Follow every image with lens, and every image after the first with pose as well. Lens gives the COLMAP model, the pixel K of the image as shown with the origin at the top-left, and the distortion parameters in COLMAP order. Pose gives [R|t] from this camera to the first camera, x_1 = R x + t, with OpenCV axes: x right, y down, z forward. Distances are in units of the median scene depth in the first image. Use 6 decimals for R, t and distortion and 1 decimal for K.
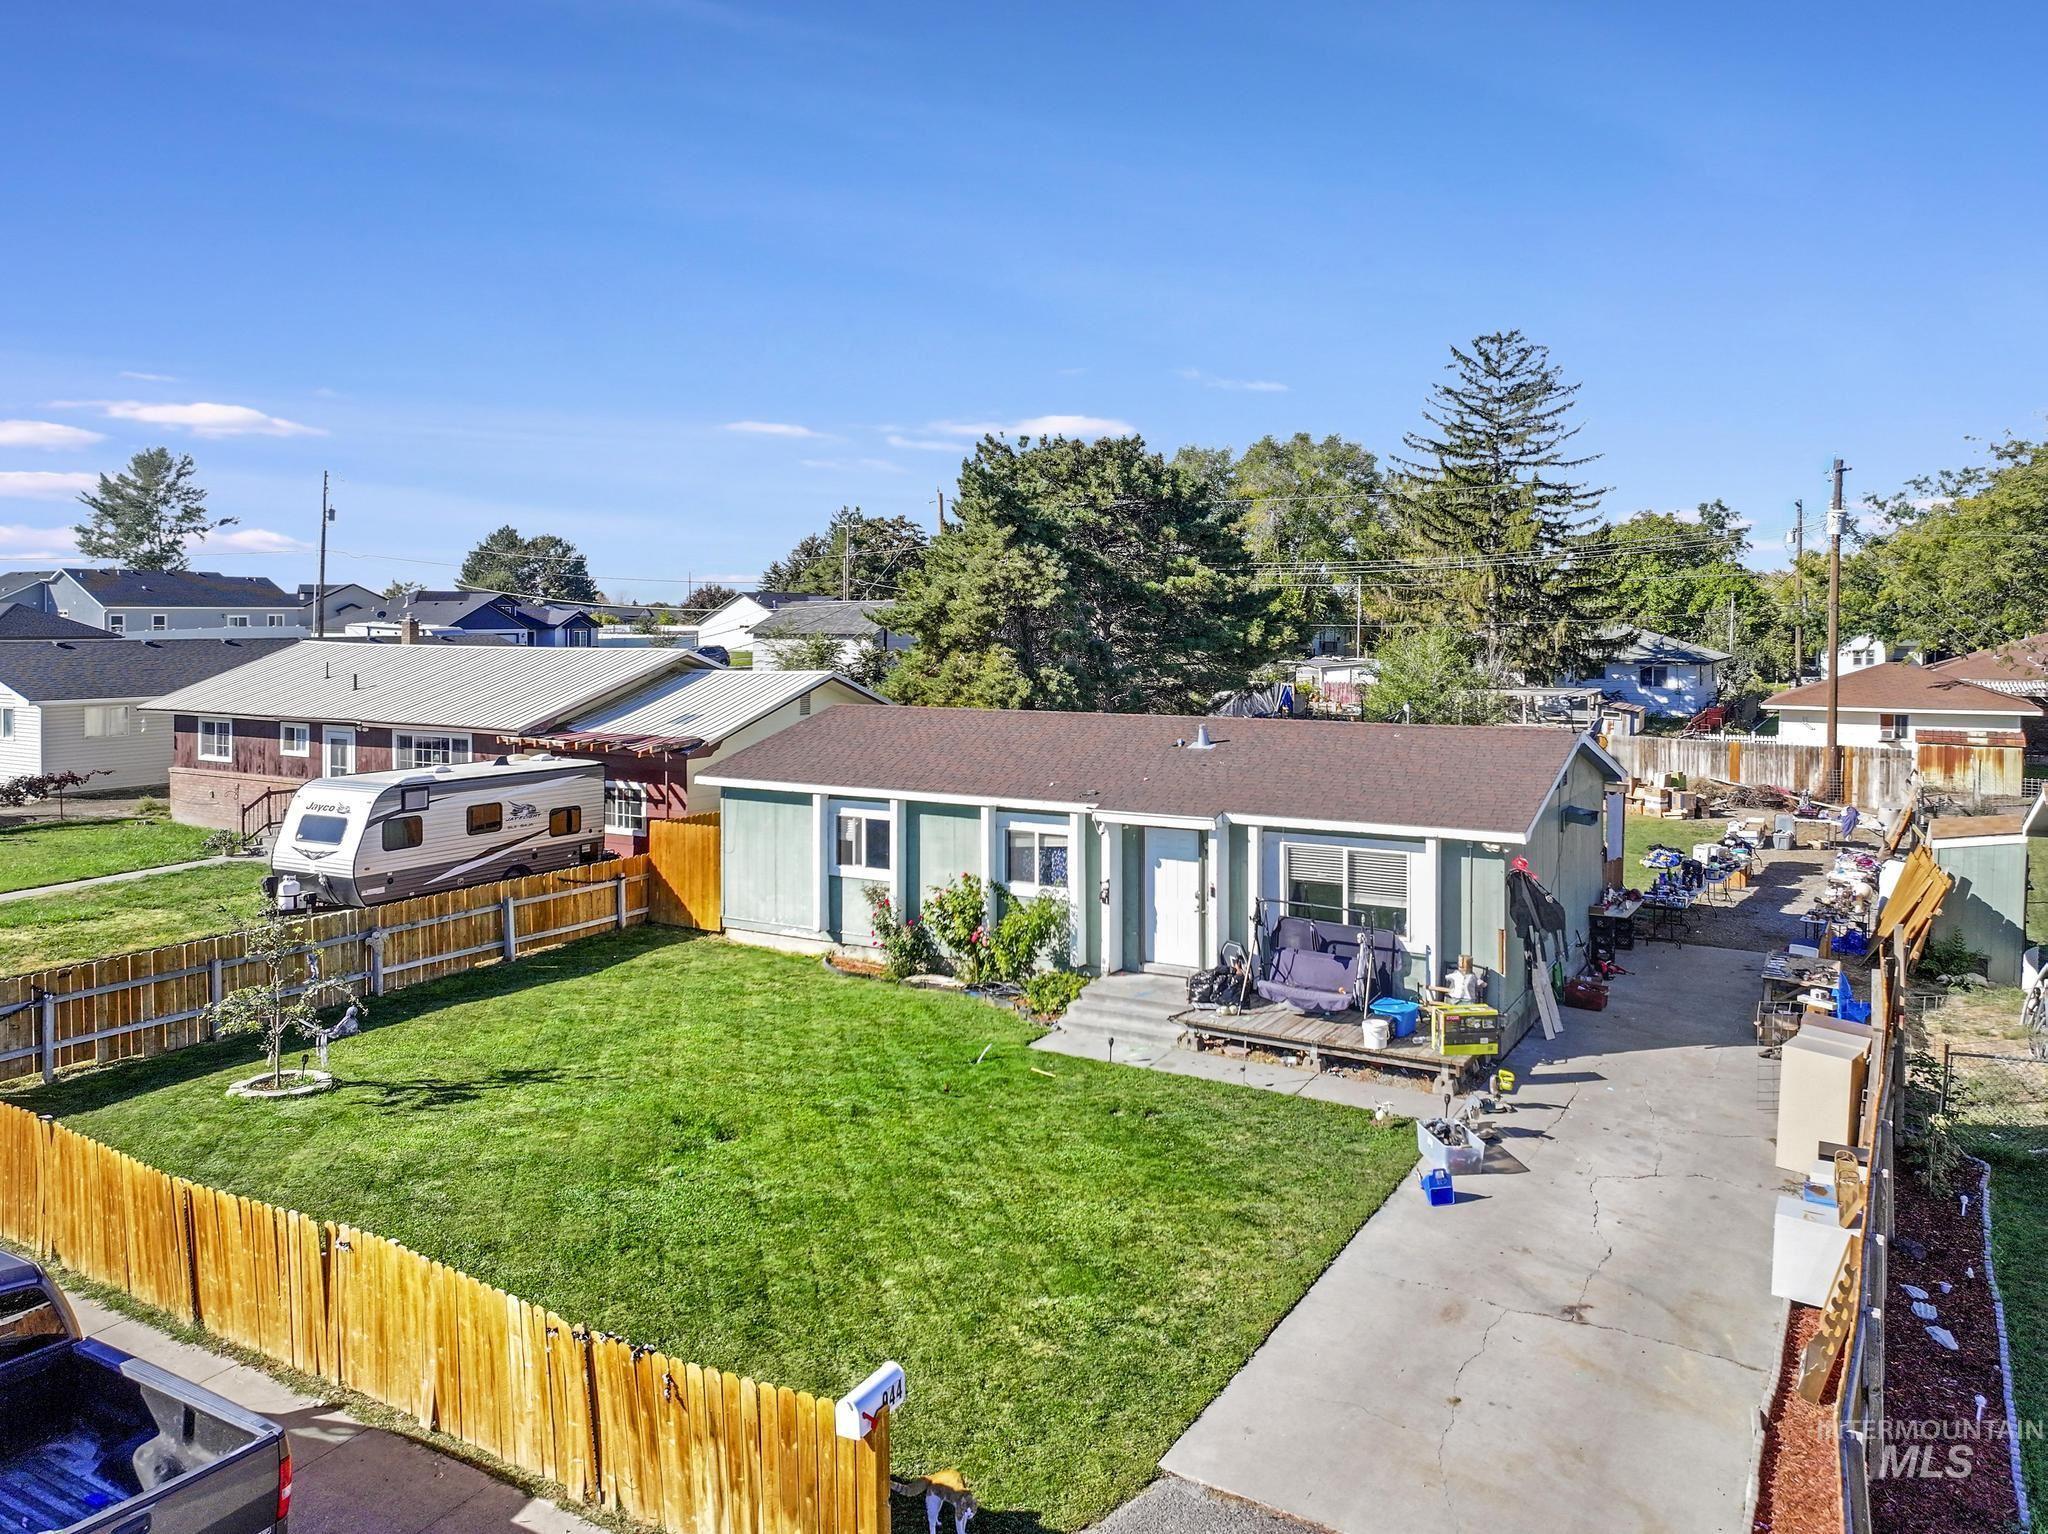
lens RADIAL K [[1481.3, 0, 1043.6], [0, 1481.3, 634.5], [0, 0, 1]] dist [0.004667, -0.002597]
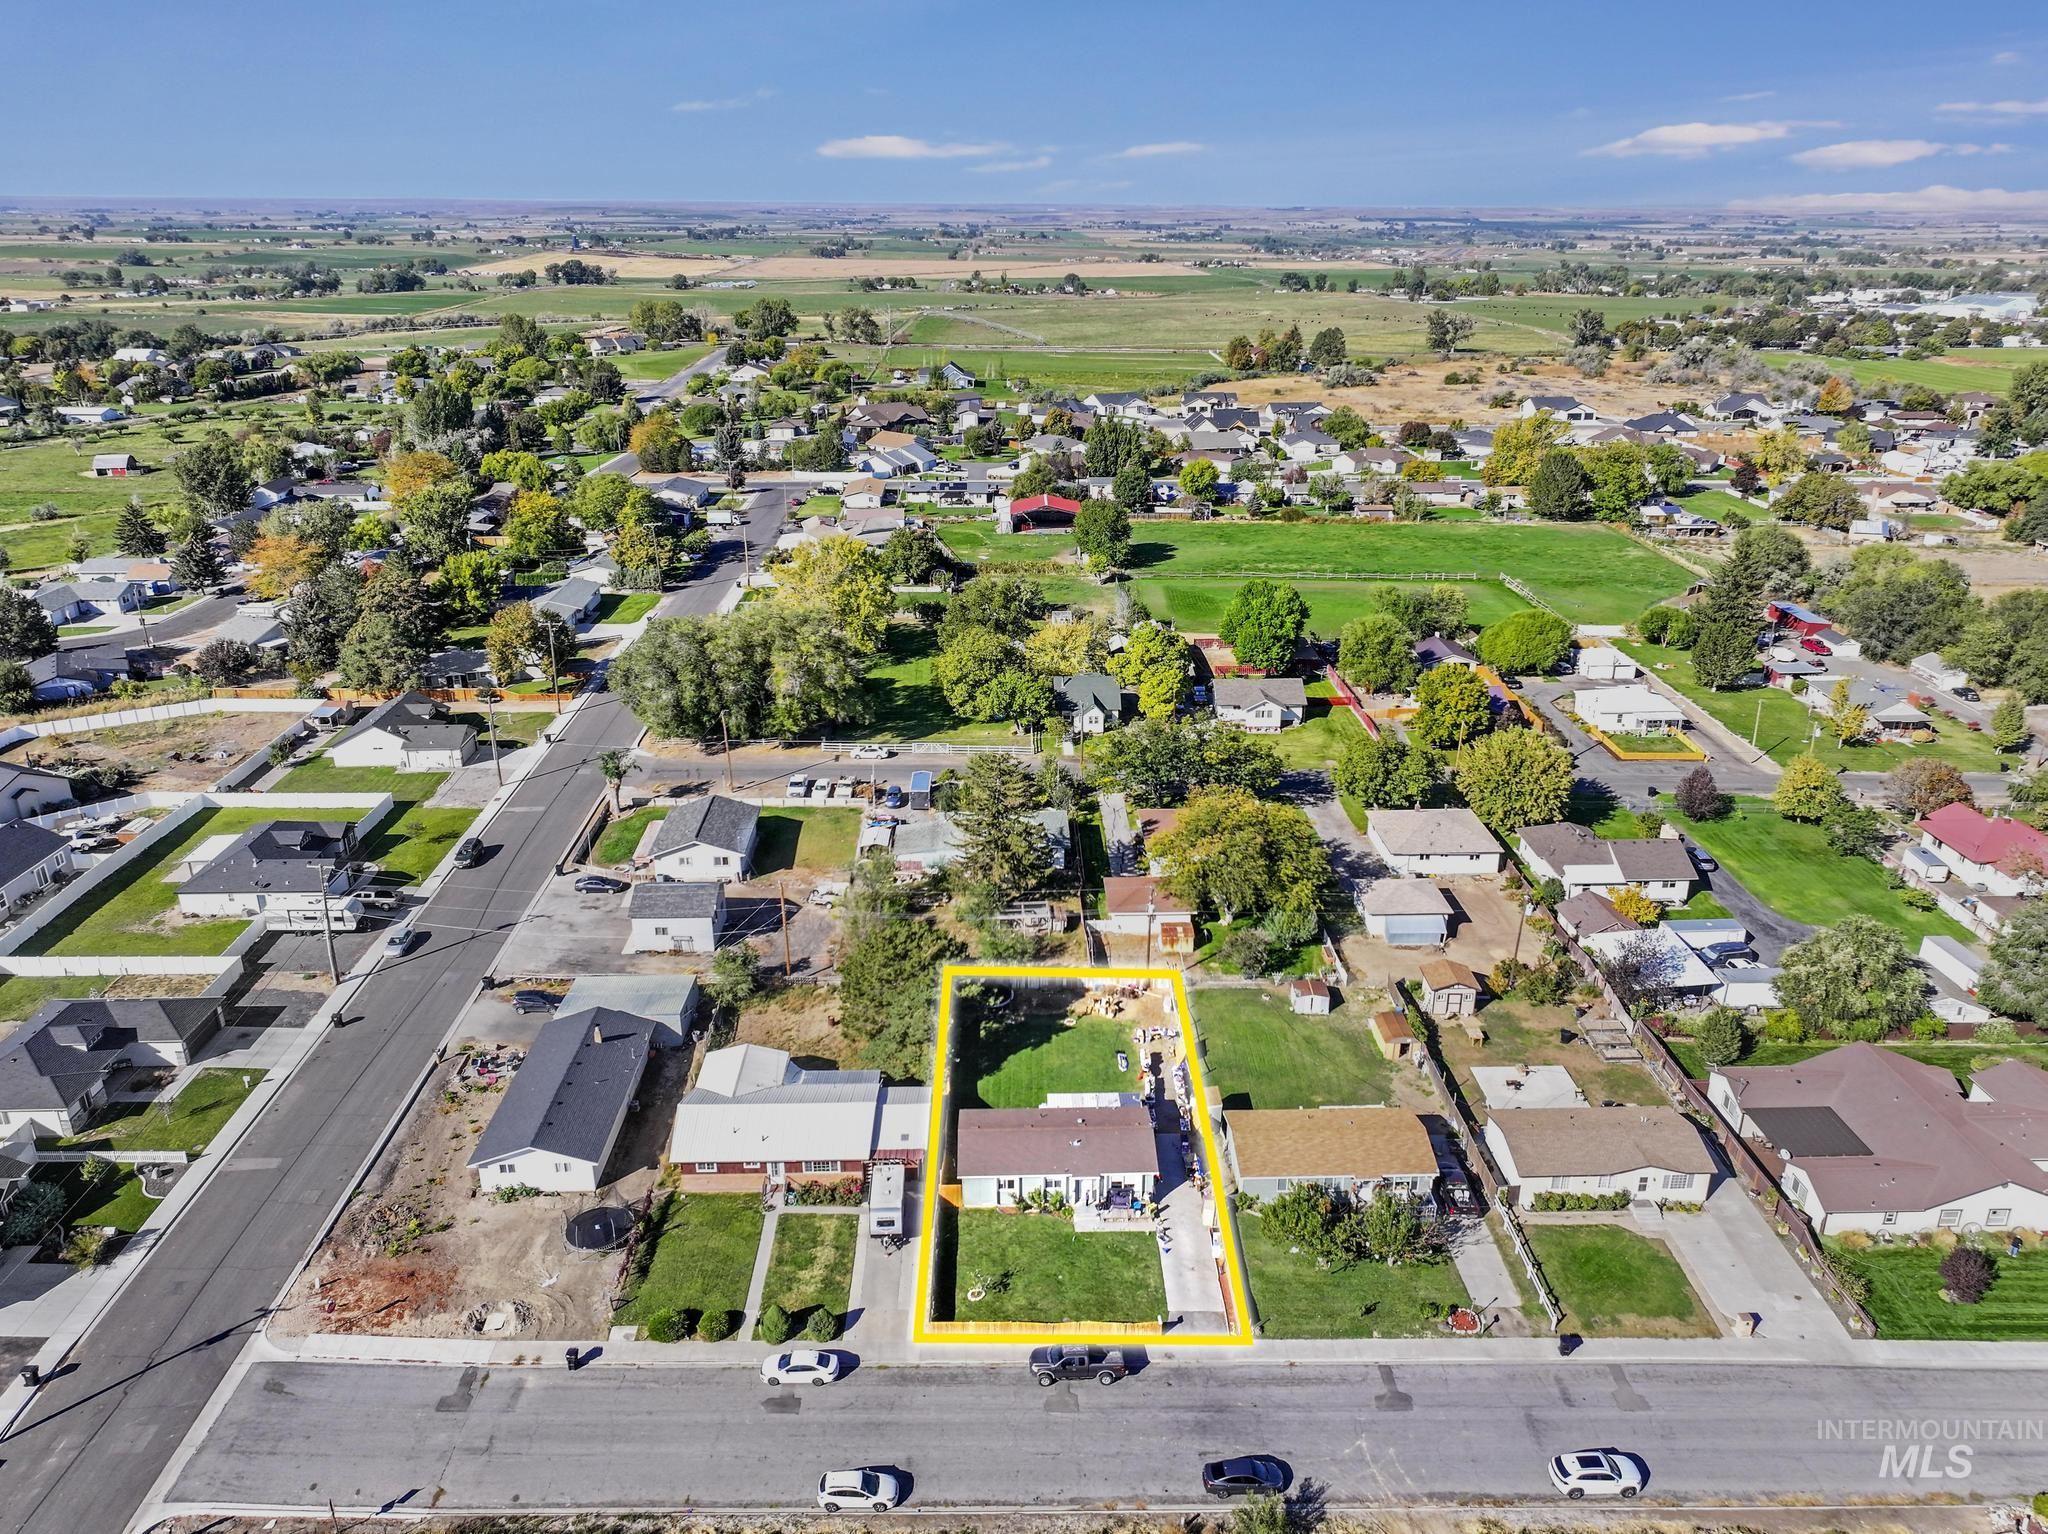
lens RADIAL K [[1442.2, 0, 1030.8], [0, 1442.2, 765.7], [0, 0, 1]] dist [0.003027, 0.006064]
pose [[0.851938, -0.190520, 0.487754, -2.033906], [0.008331, 0.936277, 0.351164, -2.676364], [-0.523577, -0.295107, 0.799237, -2.189492]]
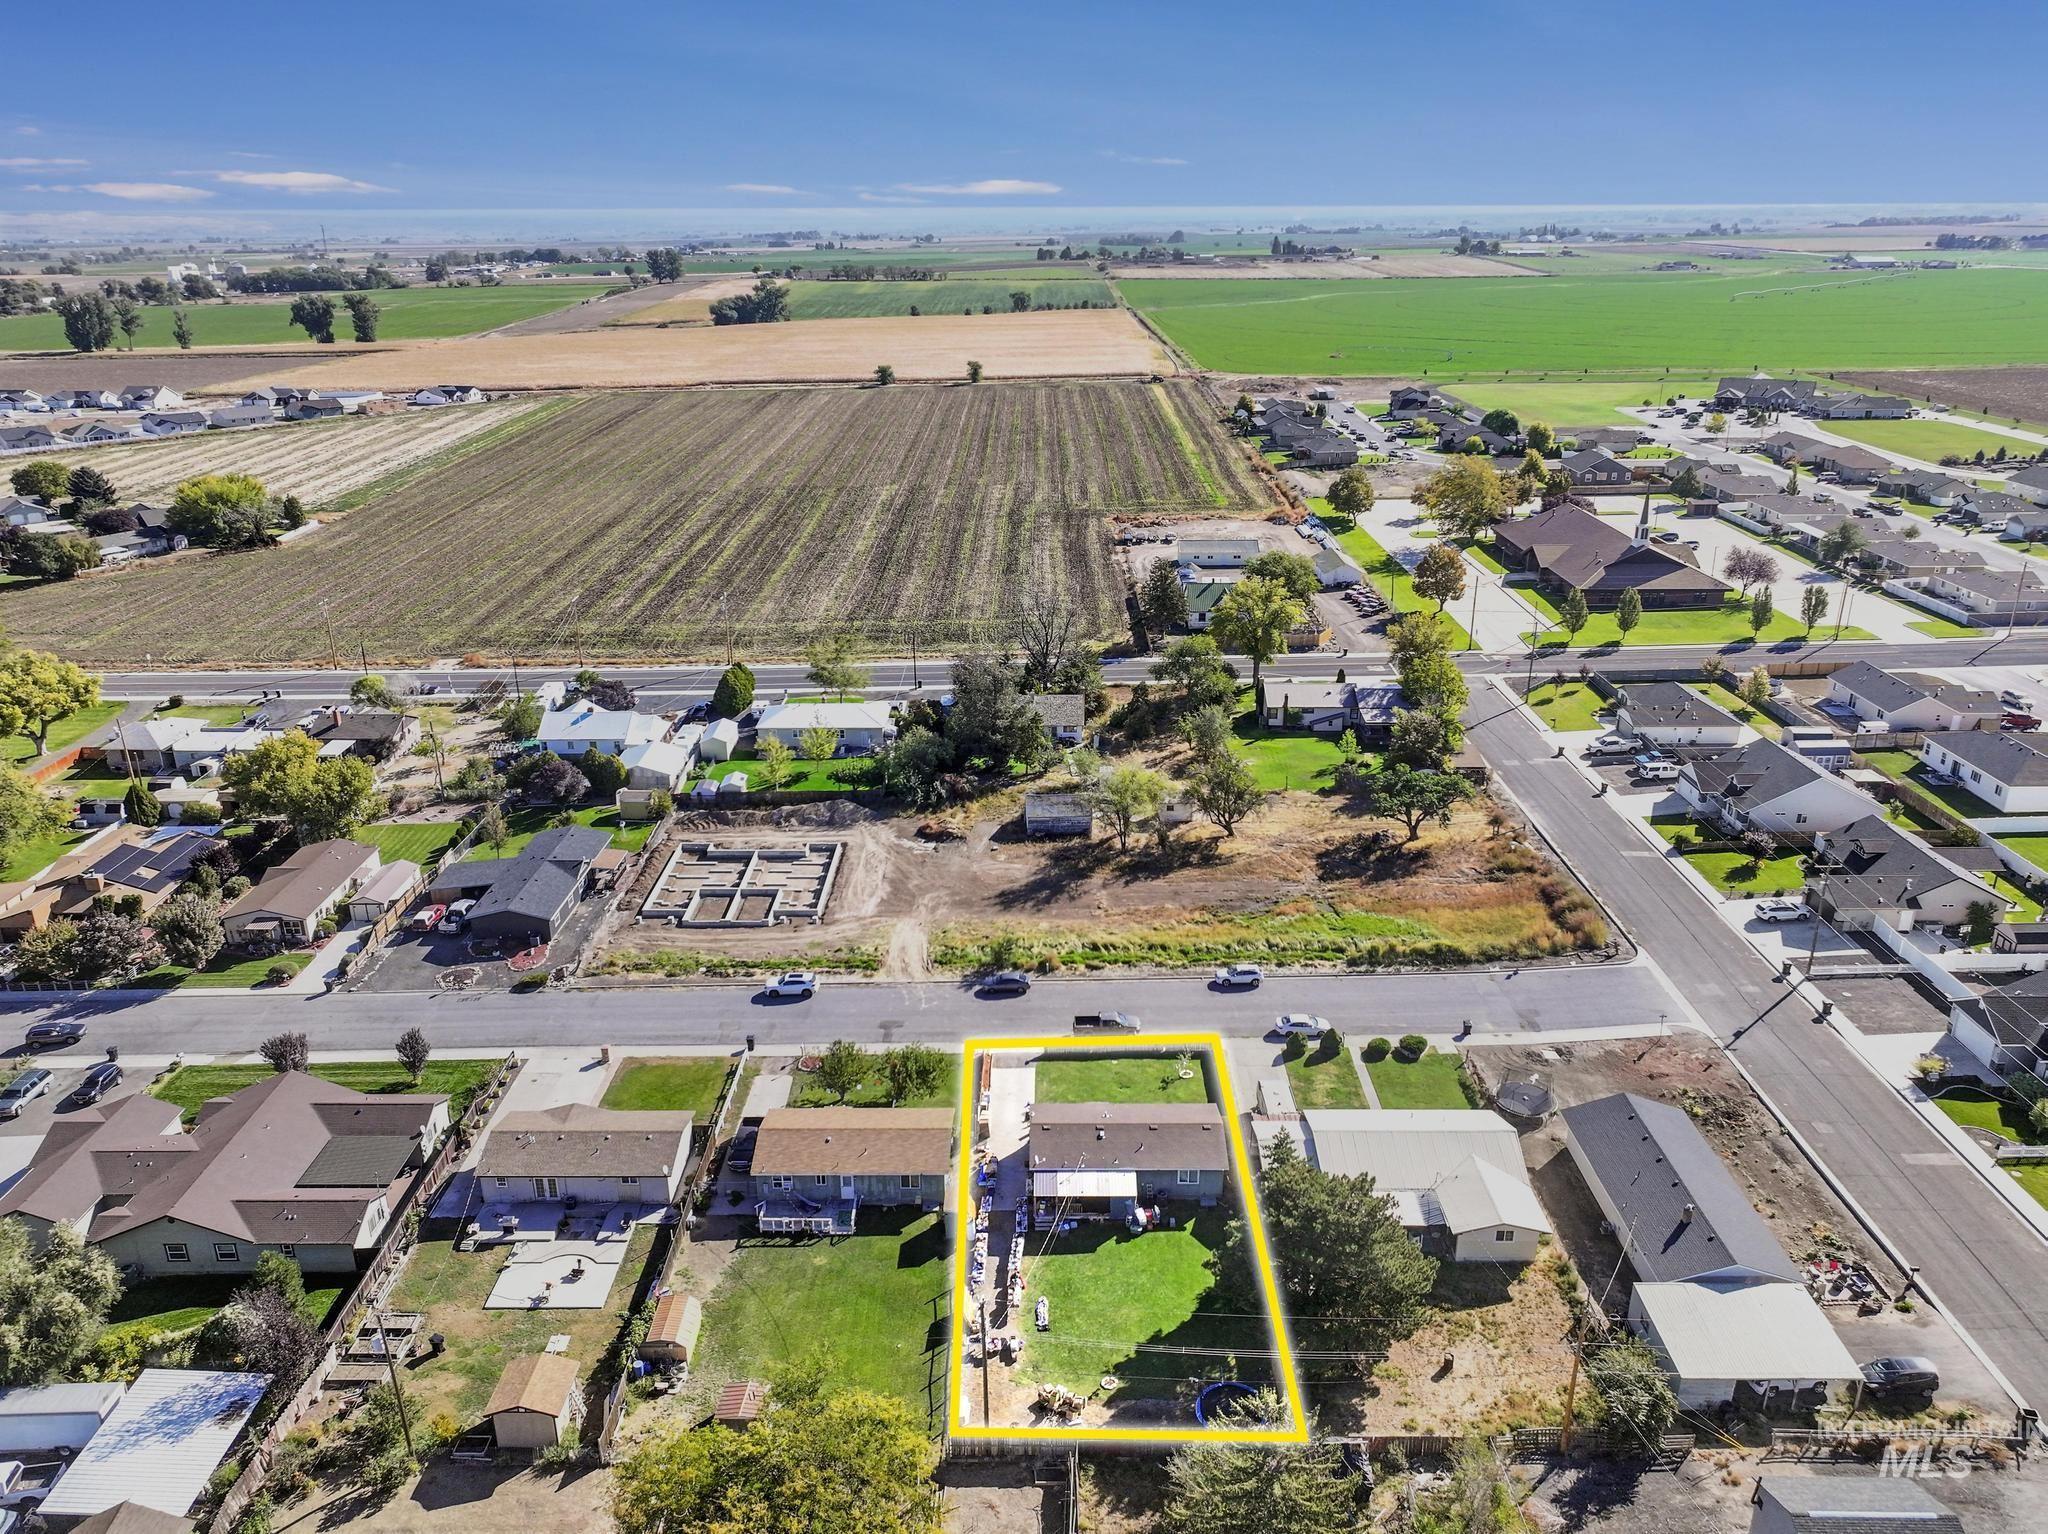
lens RADIAL K [[1458.7, 0, 1032.0], [0, 1458.7, 771.7], [0, 0, 1]] dist [-0.000255, 0.022322]
pose [[-0.866754, 0.184145, -0.463495, 2.352375], [-0.000172, 0.929230, 0.369501, -2.760806], [0.498736, 0.320346, -0.805383, 4.467757]]
